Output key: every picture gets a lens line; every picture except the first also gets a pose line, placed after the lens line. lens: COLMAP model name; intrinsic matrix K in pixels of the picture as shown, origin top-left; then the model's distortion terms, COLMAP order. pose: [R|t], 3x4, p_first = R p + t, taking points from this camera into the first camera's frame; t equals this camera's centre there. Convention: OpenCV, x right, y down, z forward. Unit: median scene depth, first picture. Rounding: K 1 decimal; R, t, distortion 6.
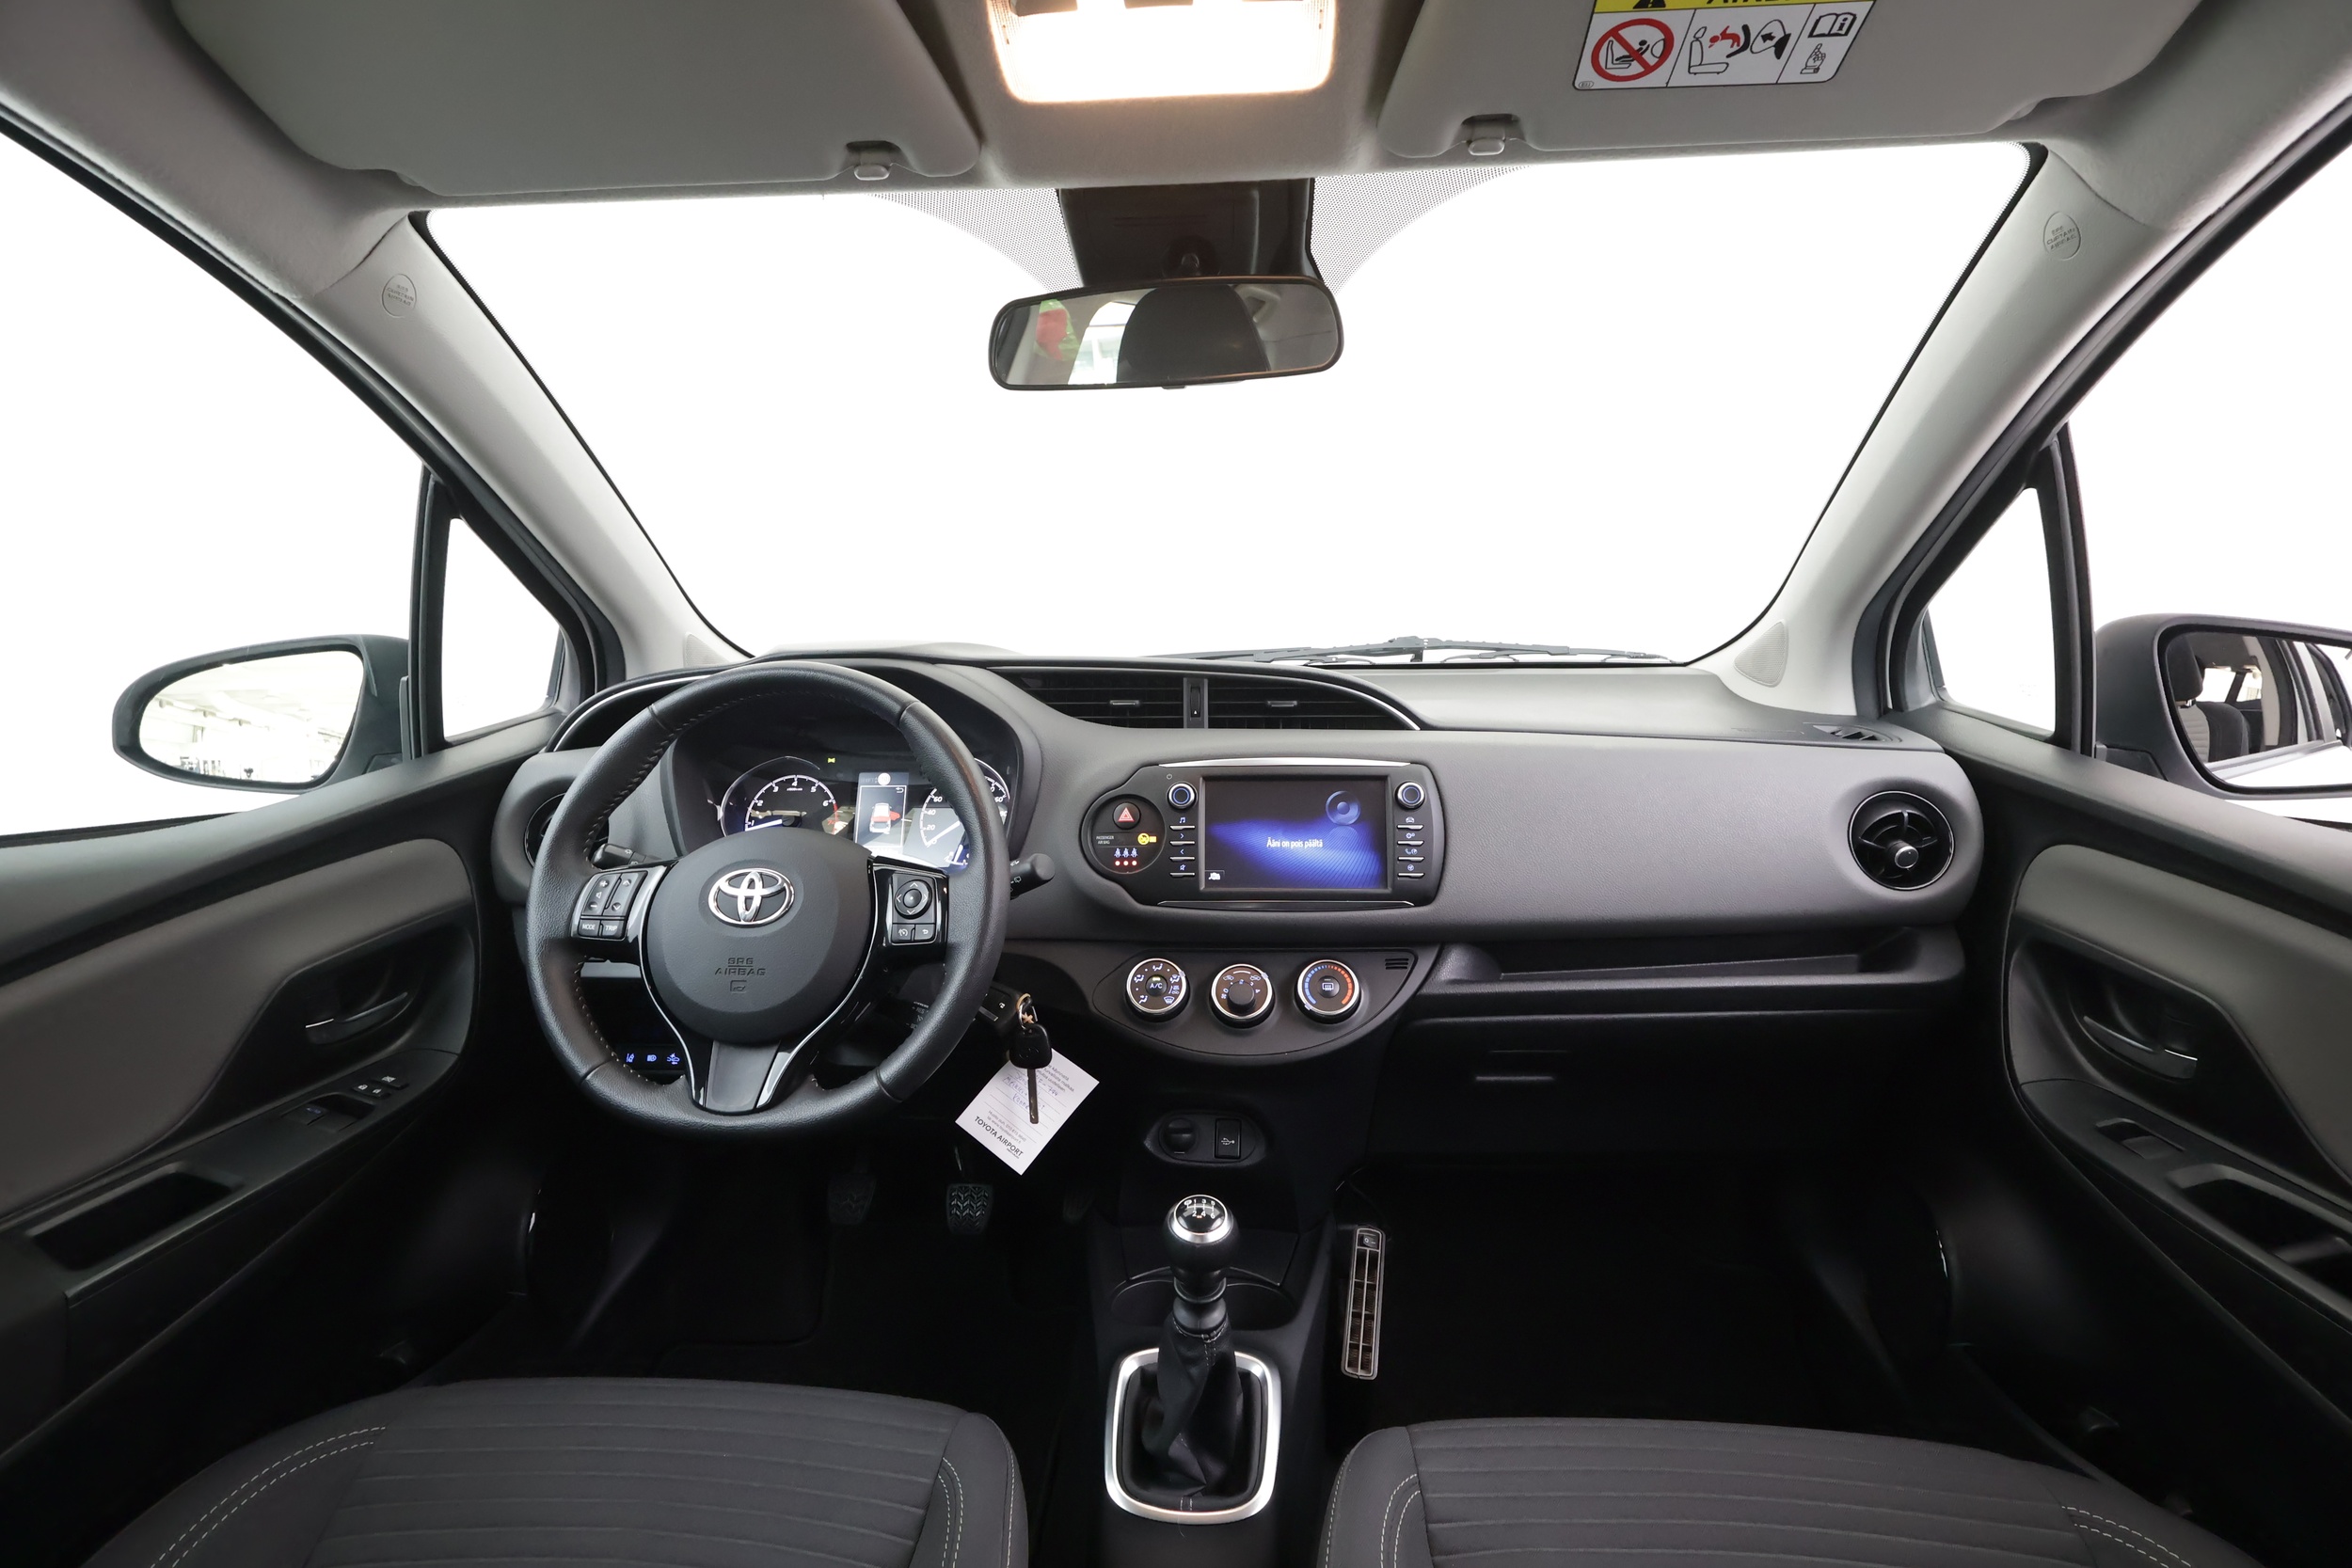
lens RADIAL K [[1087.0, 0, 1176.0], [0, 1087.0, 784.0], [0, 0, 1]] dist [-0.002341, 0.000339]
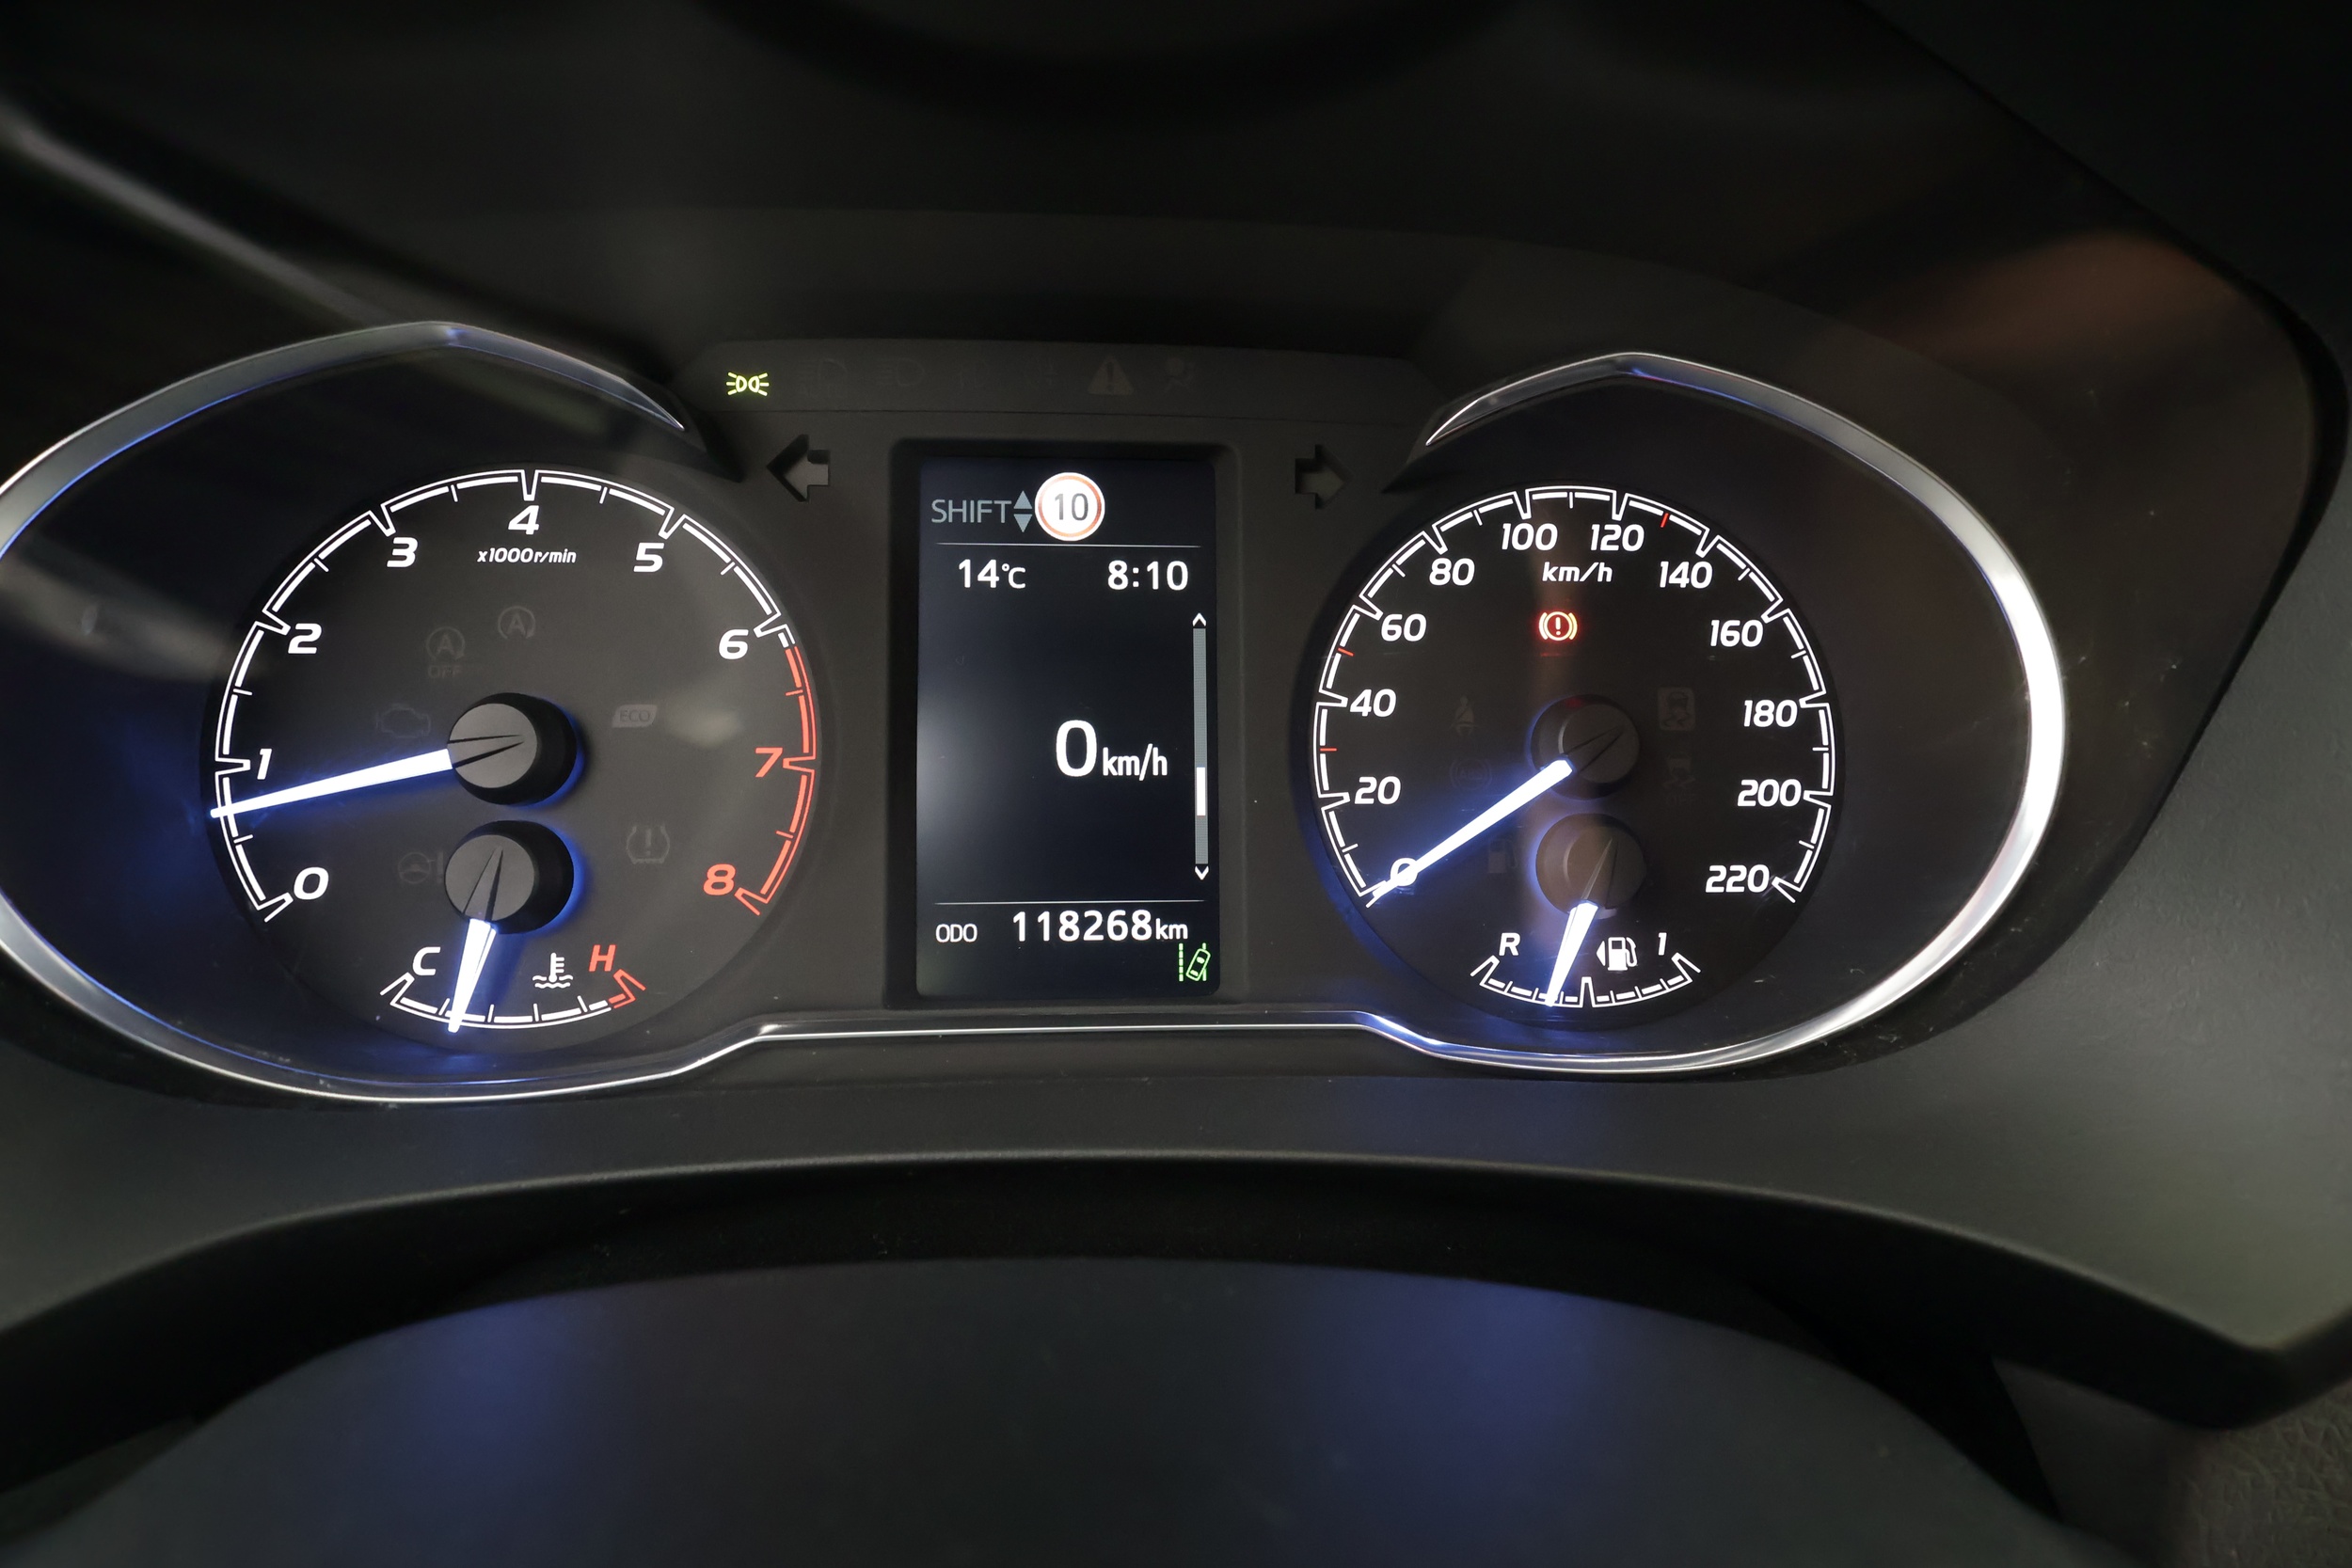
lens RADIAL K [[1087.0, 0, 1176.0], [0, 1087.0, 784.0], [0, 0, 1]] dist [-0.002341, 0.000339]
pose [[0.988859, -0.012354, 0.148342, -0.319449], [-0.016563, 0.981230, 0.192127, 0.006334], [-0.147932, -0.192444, 0.970094, 0.939159]]
